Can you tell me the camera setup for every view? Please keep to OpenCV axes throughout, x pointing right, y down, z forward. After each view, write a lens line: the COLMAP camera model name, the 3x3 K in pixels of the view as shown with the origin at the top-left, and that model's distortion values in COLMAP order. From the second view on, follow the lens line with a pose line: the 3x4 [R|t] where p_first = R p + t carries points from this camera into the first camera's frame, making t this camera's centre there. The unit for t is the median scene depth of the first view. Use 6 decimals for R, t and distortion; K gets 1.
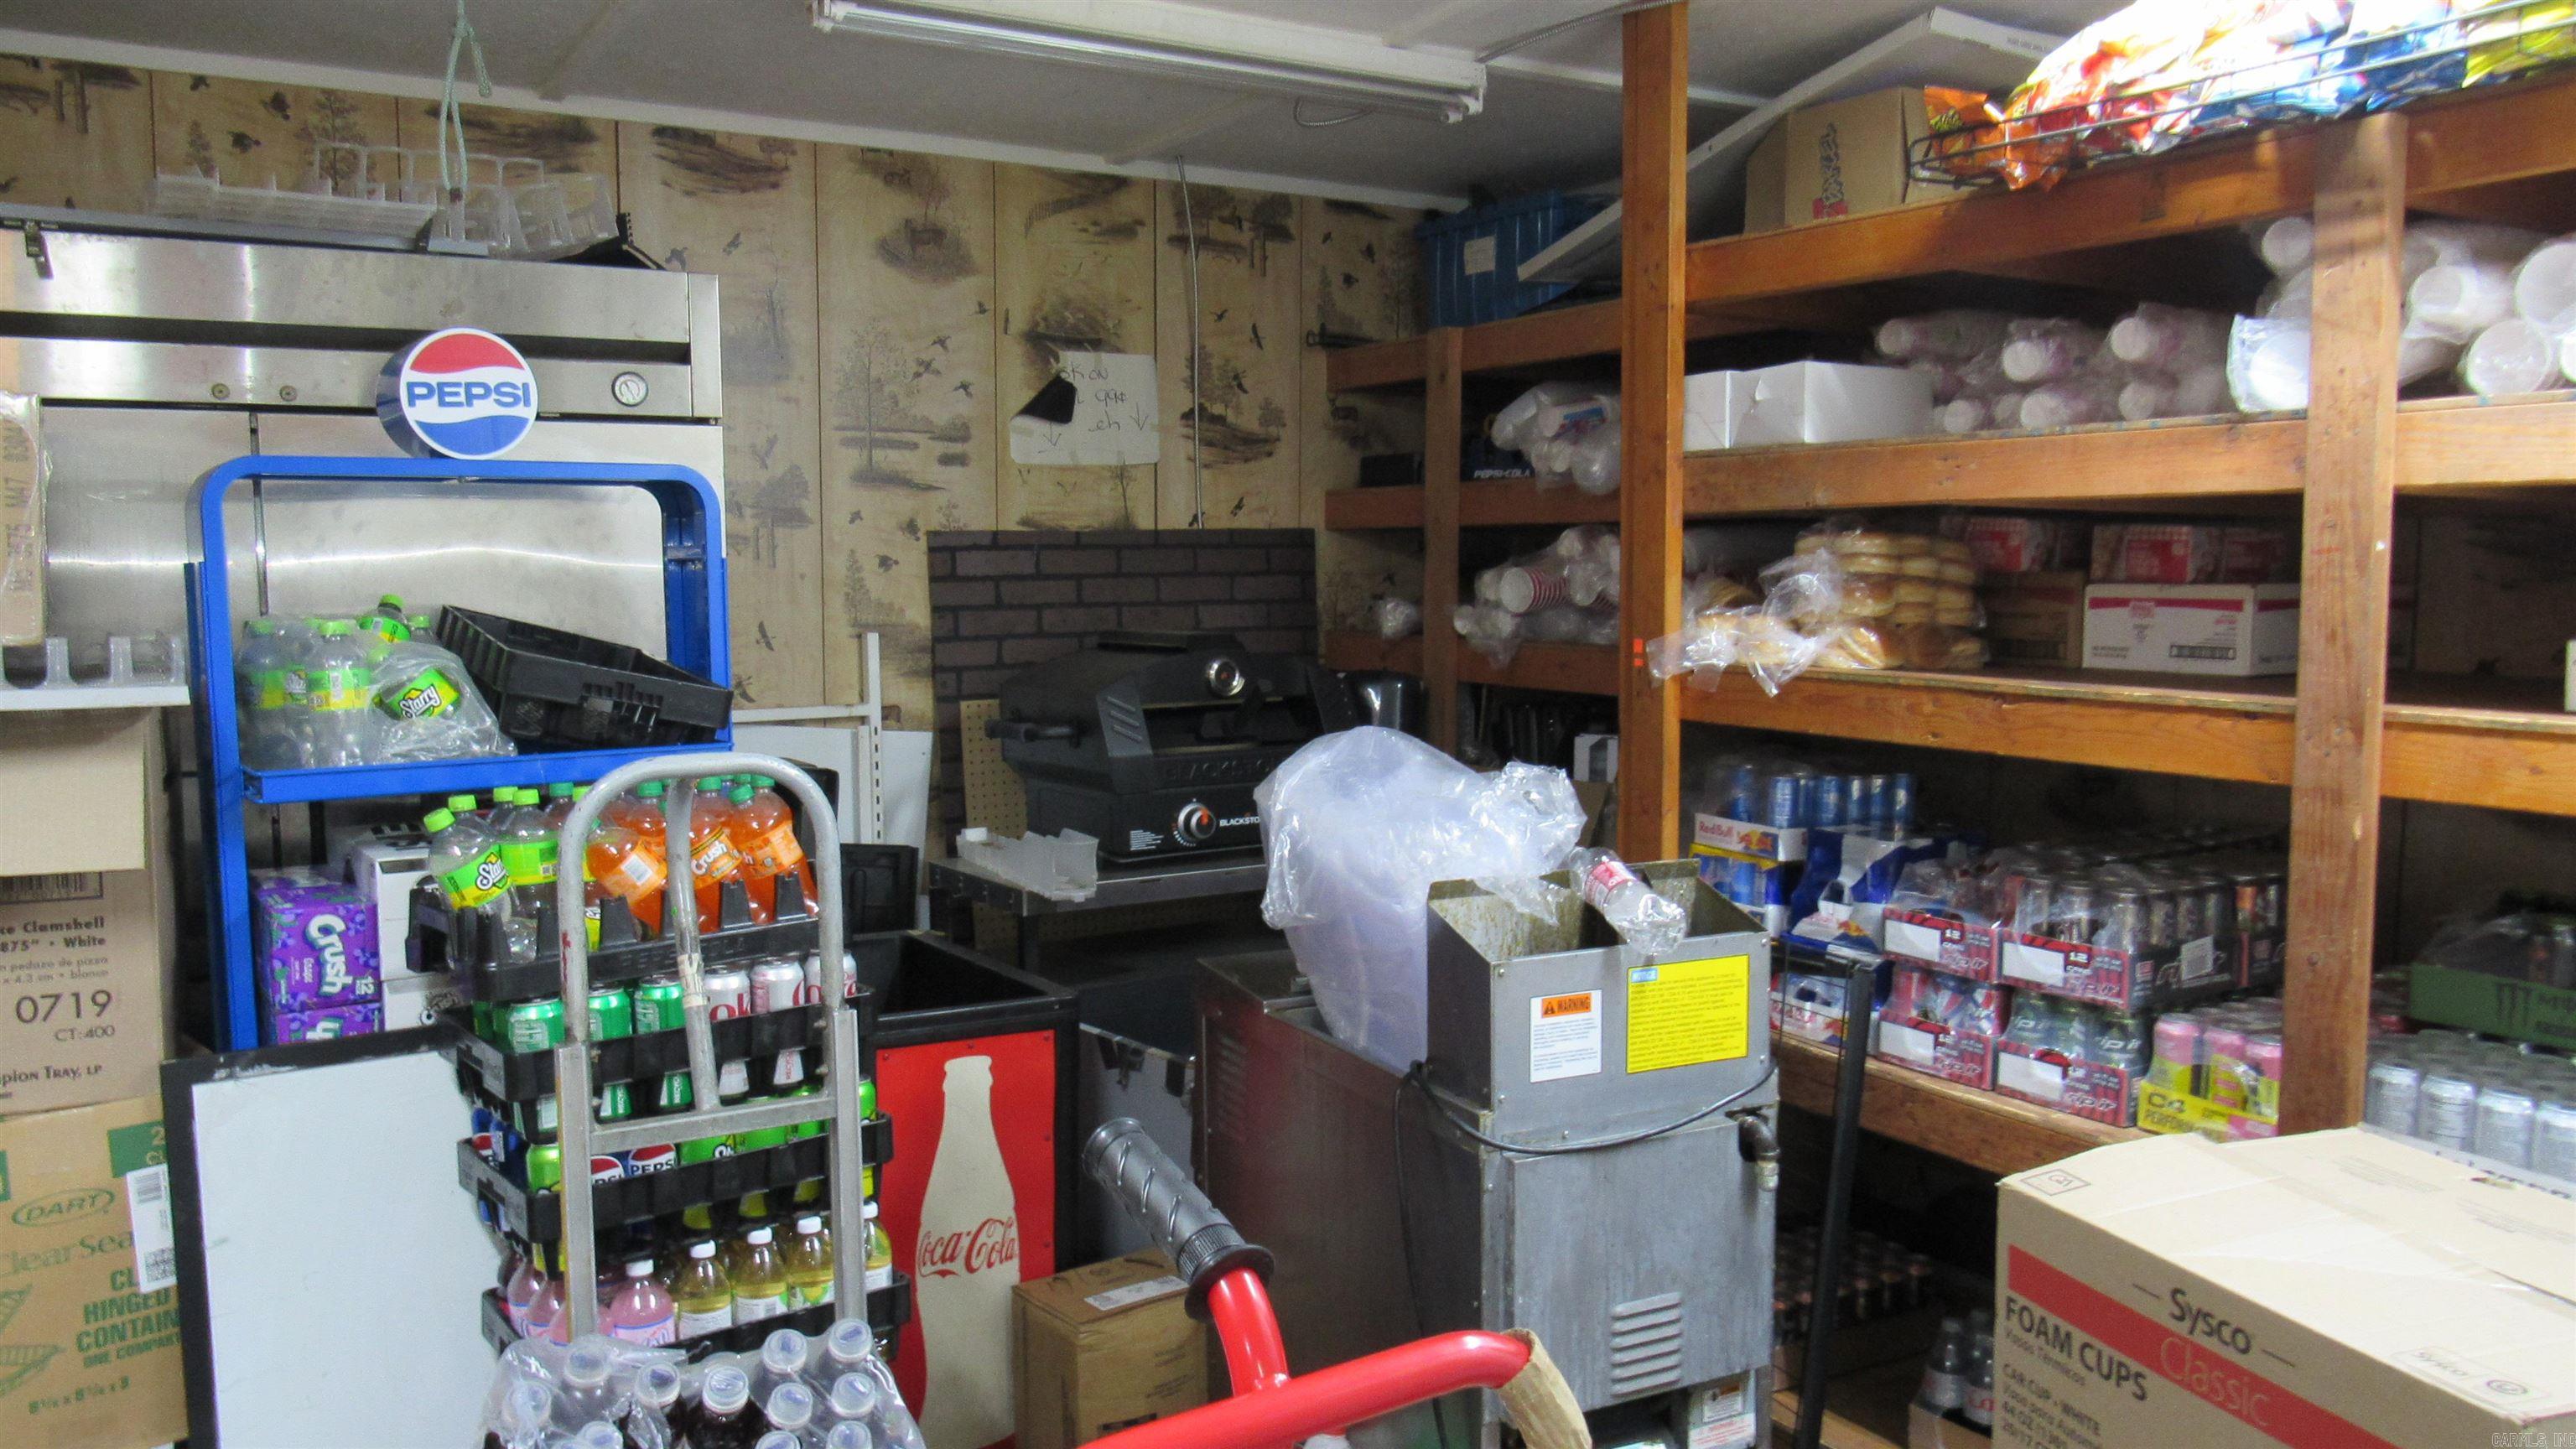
lens RADIAL K [[1835.8, 0, 1288.0], [0, 1835.8, 724.5], [0, 0, 1]] dist [-0.027259, 0.004326]
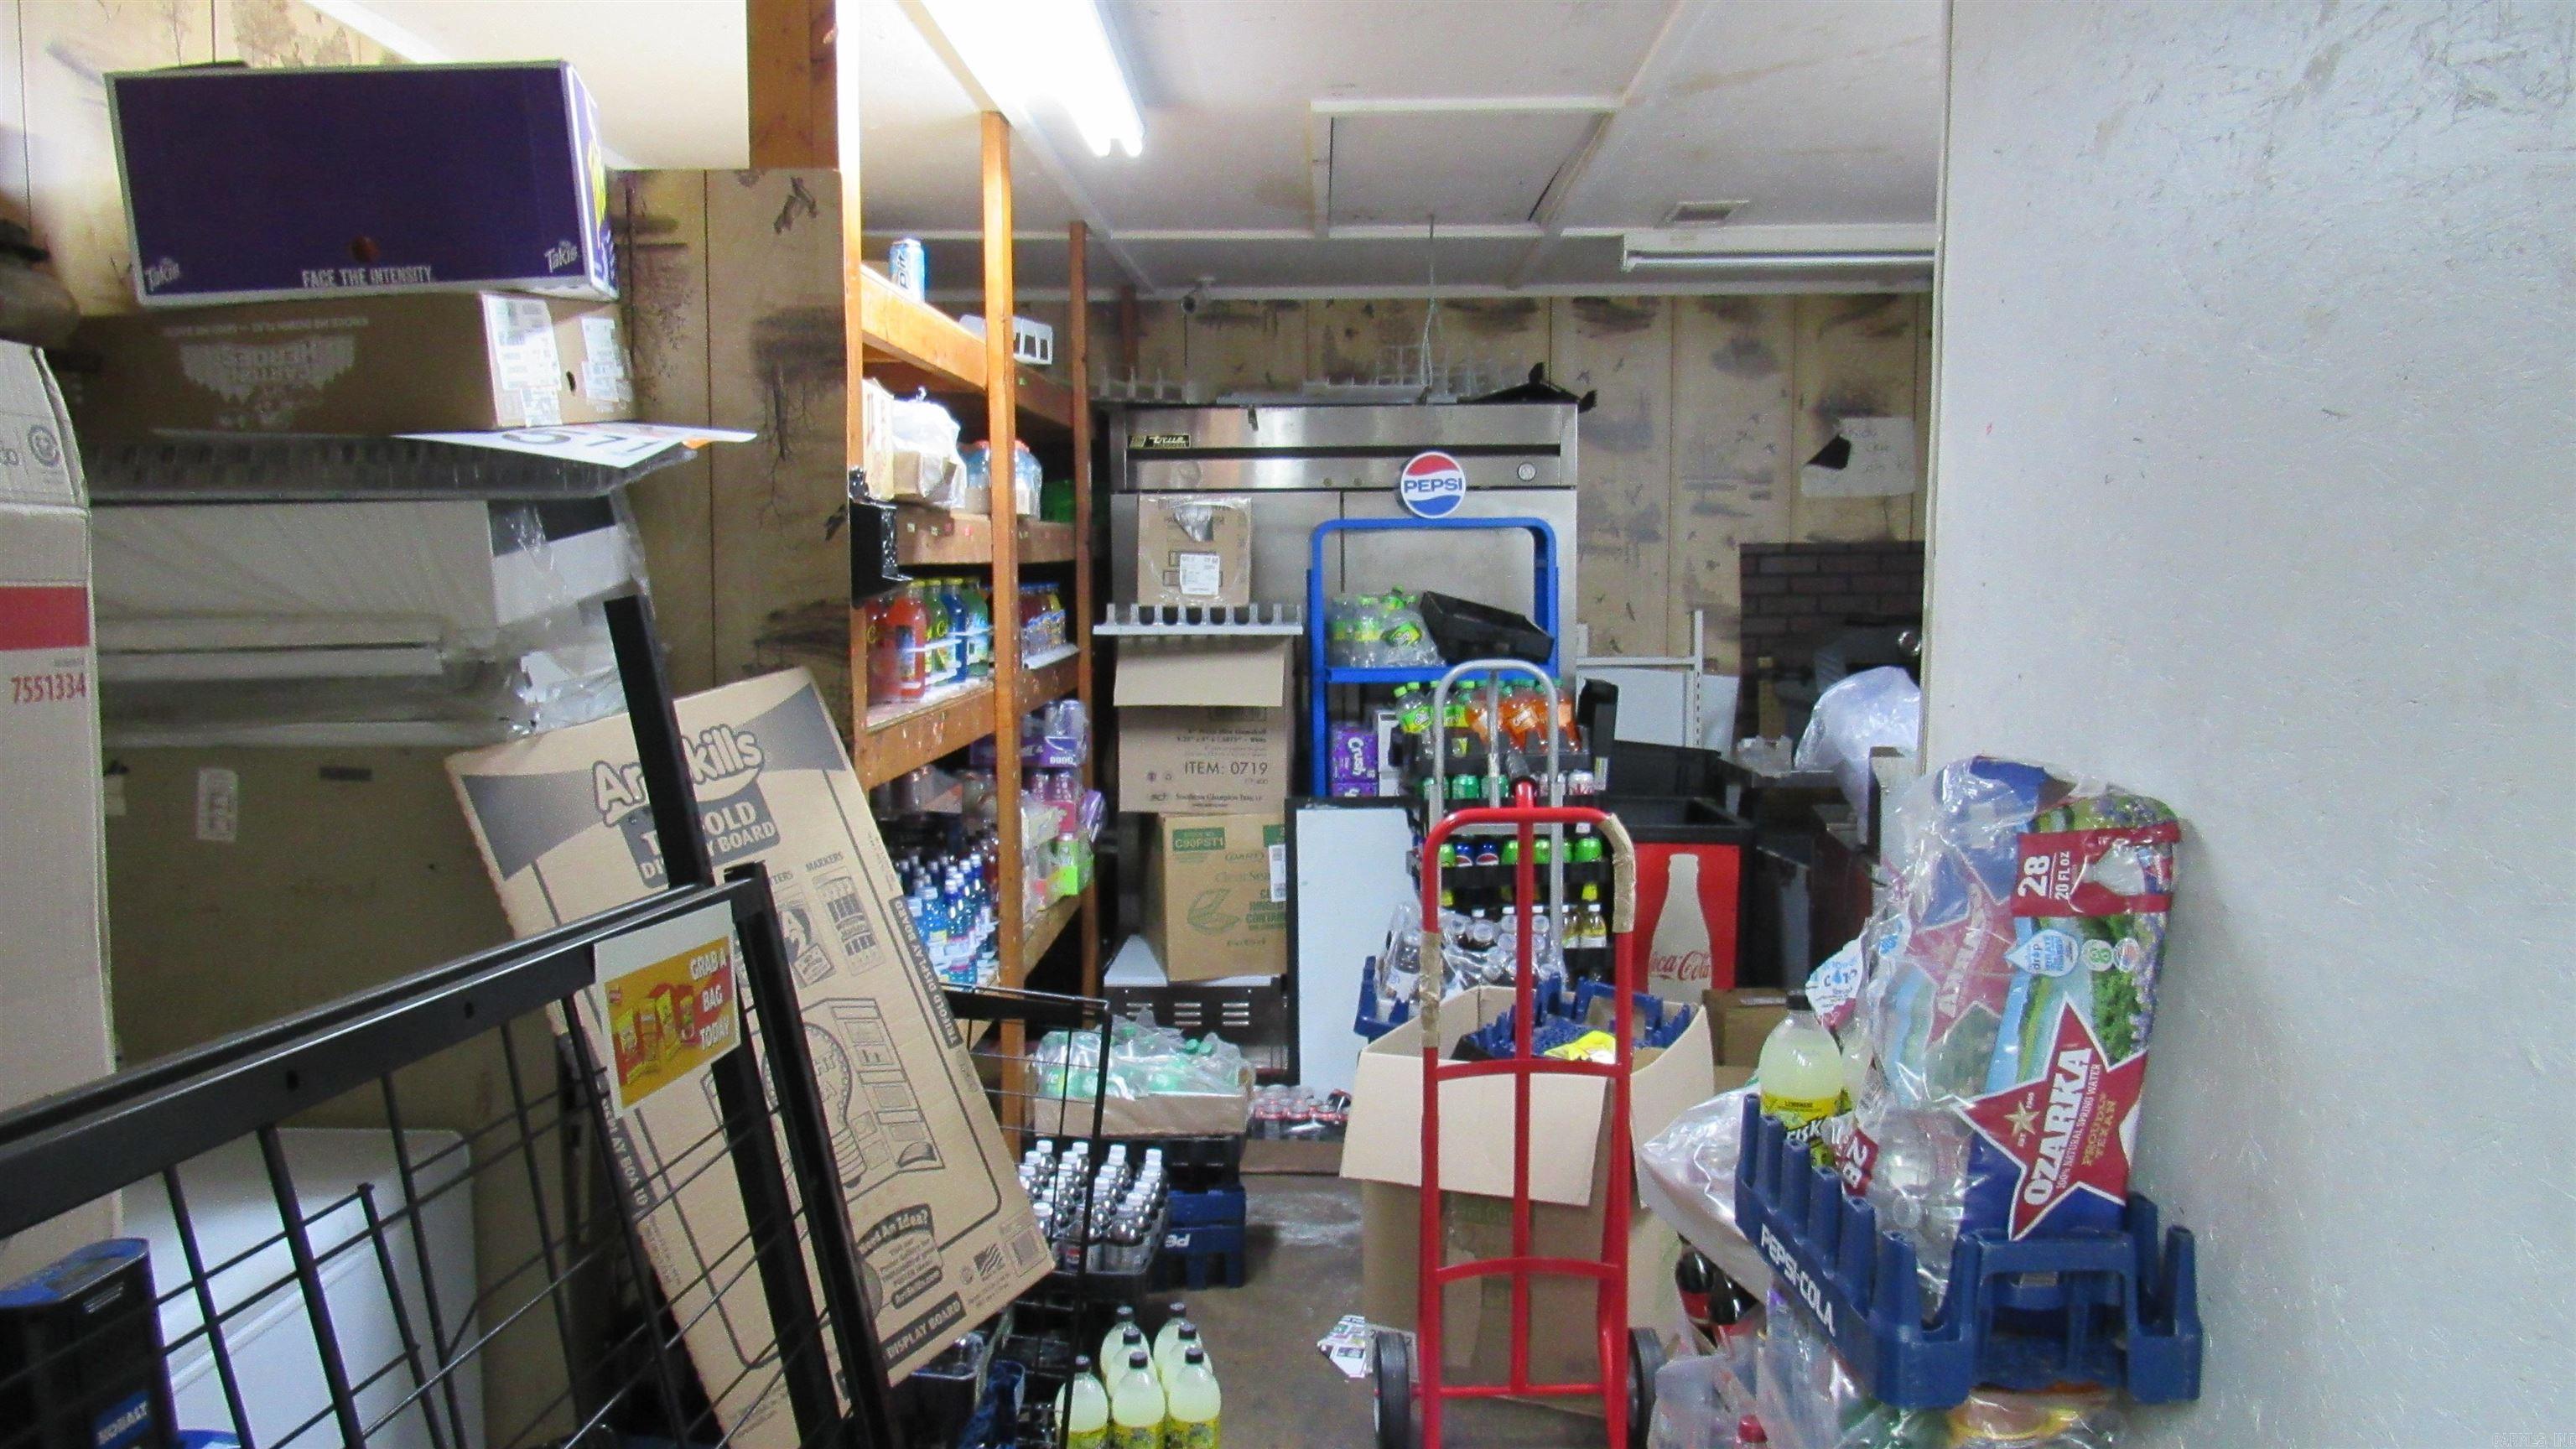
lens RADIAL K [[1866.9, 0, 1292.8], [0, 1866.9, 737.4], [0, 0, 1]] dist [-0.025026, 0.013720]
pose [[0.839844, 0.051568, -0.540373, 0.442537], [-0.043709, 0.998669, 0.027370, 0.037328], [0.541065, 0.000633, 0.840980, -0.655348]]
